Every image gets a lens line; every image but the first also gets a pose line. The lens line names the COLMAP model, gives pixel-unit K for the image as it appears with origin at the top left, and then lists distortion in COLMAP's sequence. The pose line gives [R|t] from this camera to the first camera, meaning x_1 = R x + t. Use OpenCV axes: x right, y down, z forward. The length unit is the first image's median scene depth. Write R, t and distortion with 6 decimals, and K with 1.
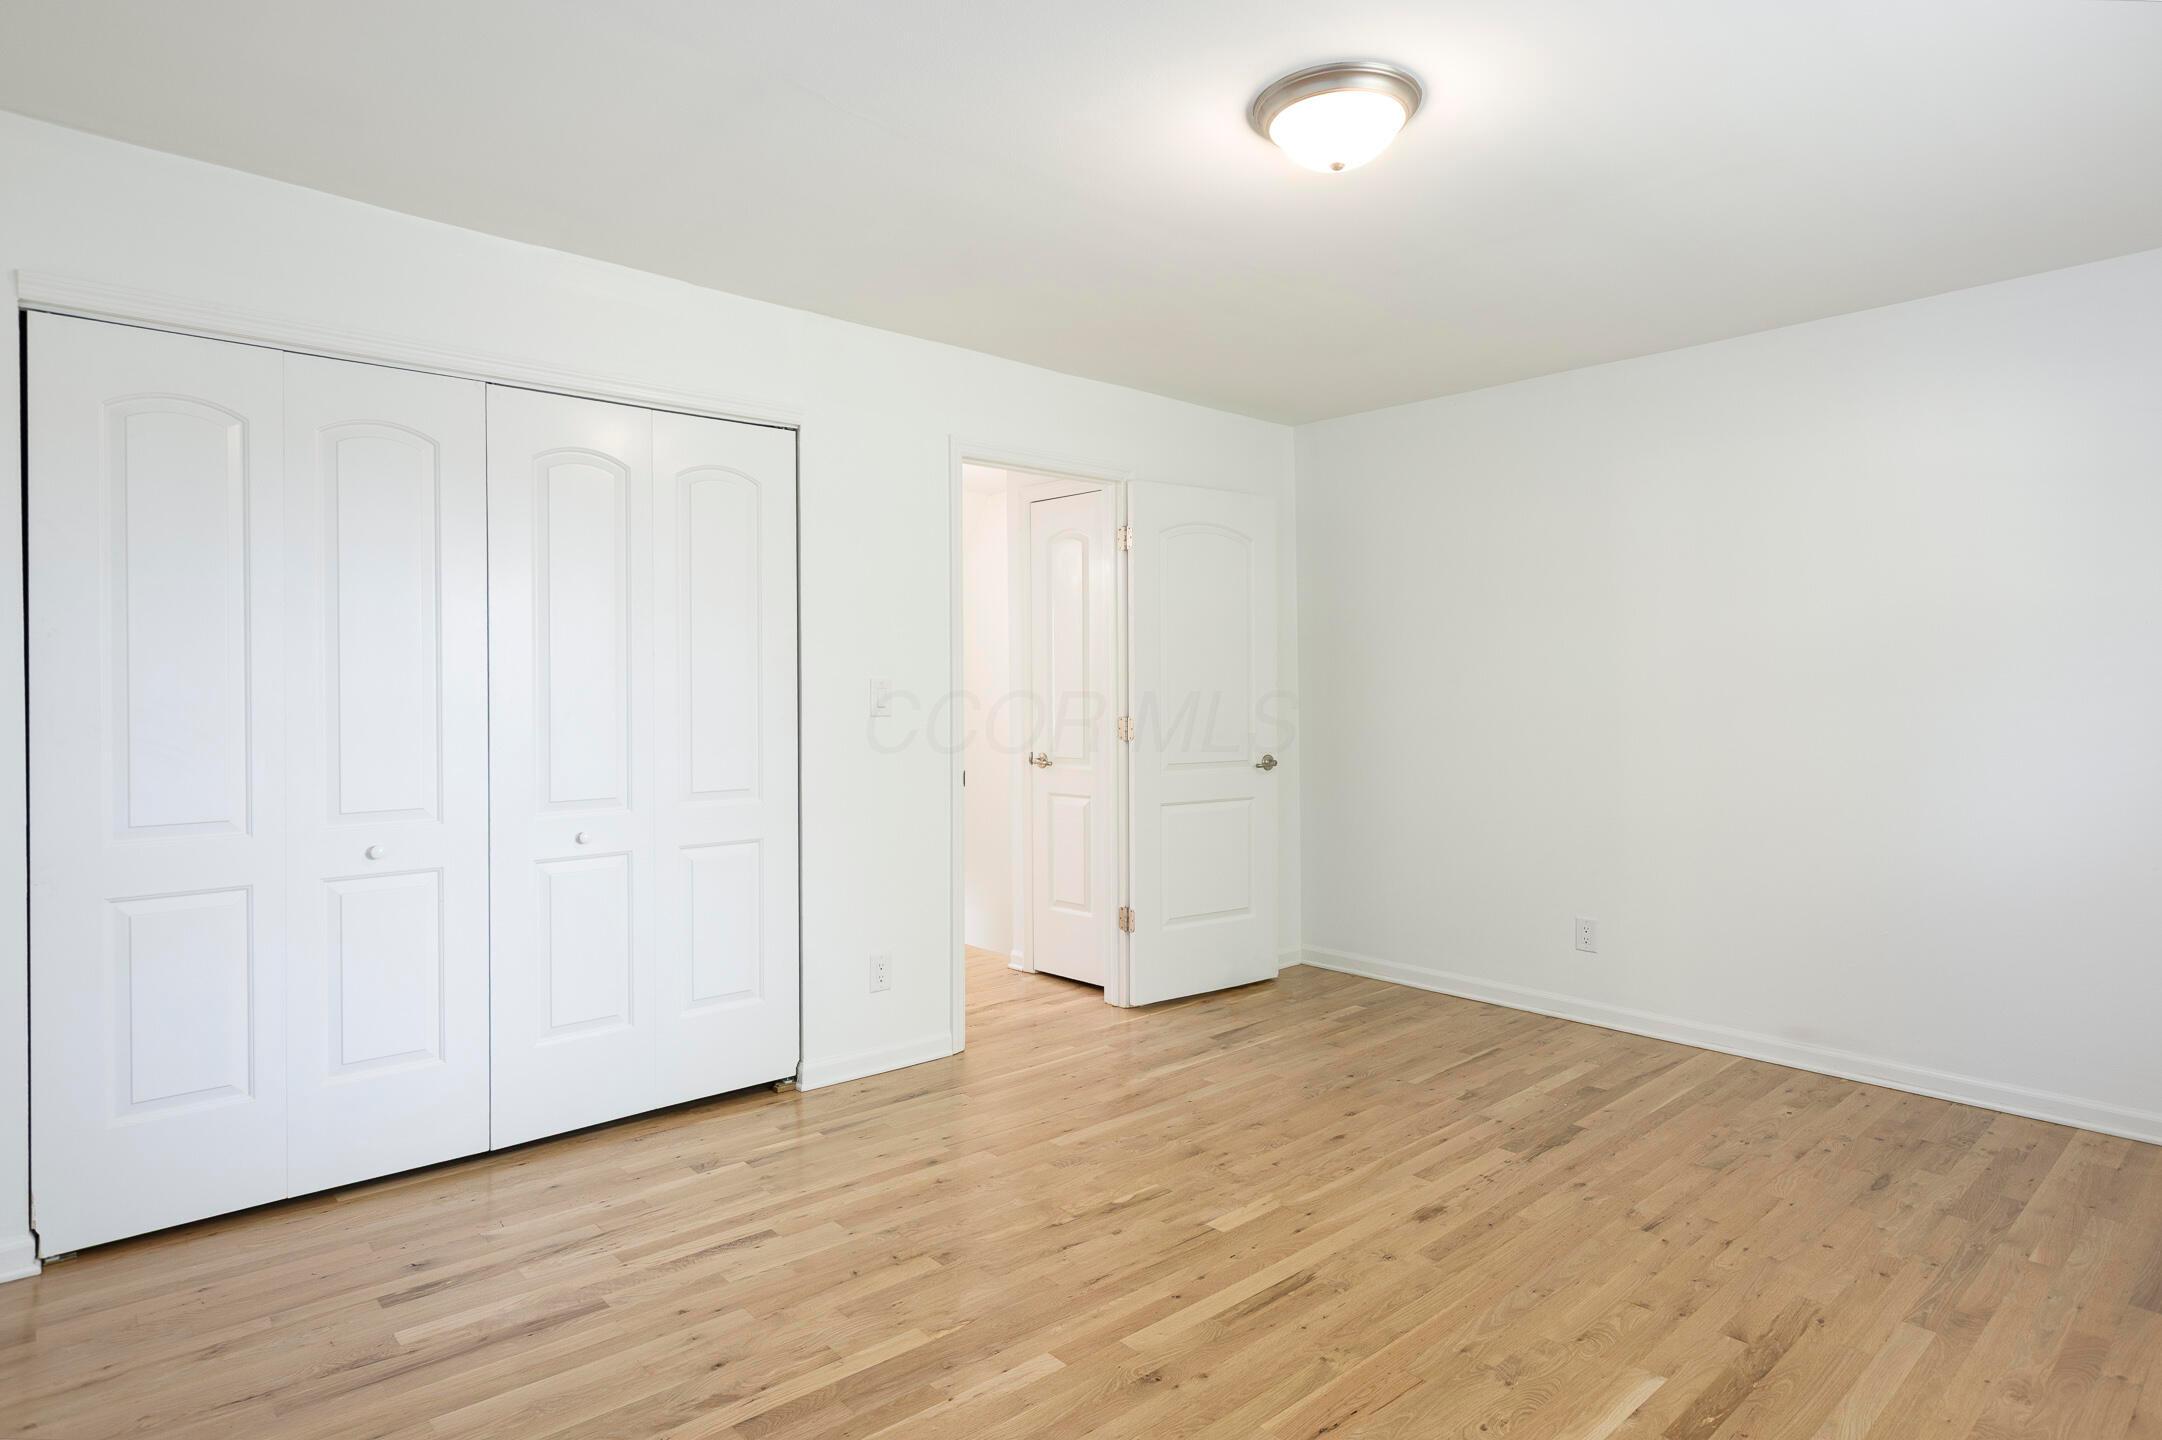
lens RADIAL K [[1112.2, 0, 1081.0], [0, 1112.2, 720.0], [0, 0, 1]] dist [-0.000464, -0.001372]
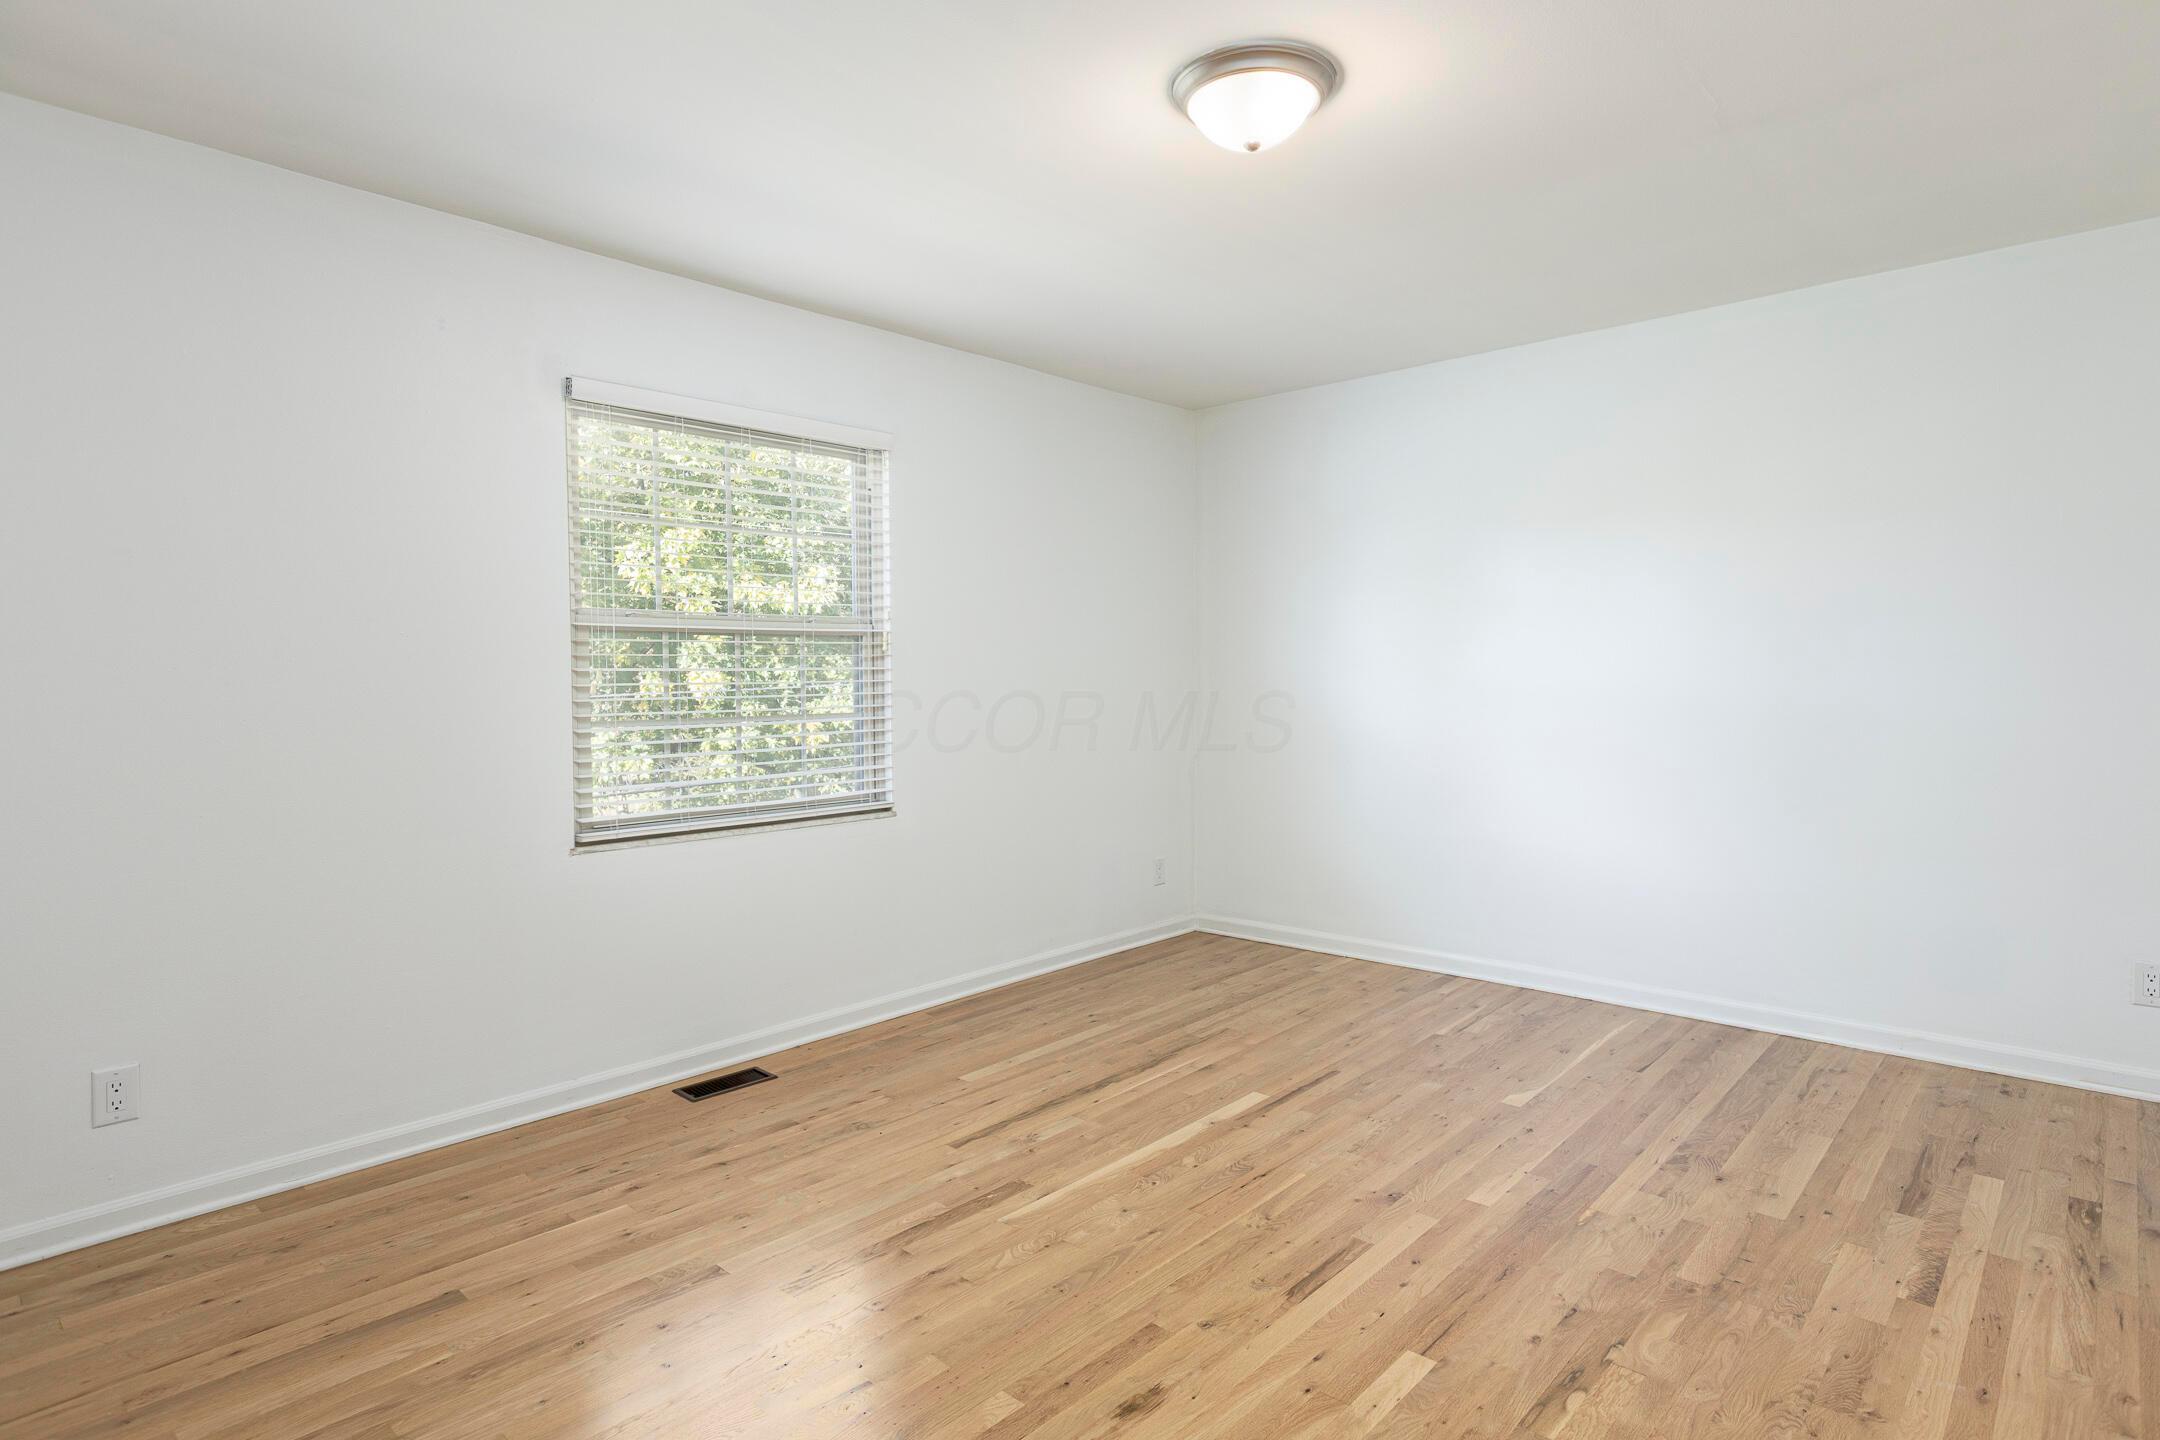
lens RADIAL K [[1111.1, 0, 1080.0], [0, 1111.1, 720.0], [0, 0, 1]] dist [-0.000464, -0.001372]
pose [[-0.994776, 0.012706, -0.101287, 0.477984], [0.006663, 0.998190, 0.059776, -0.037060], [0.101864, 0.058789, -0.993060, 1.910624]]
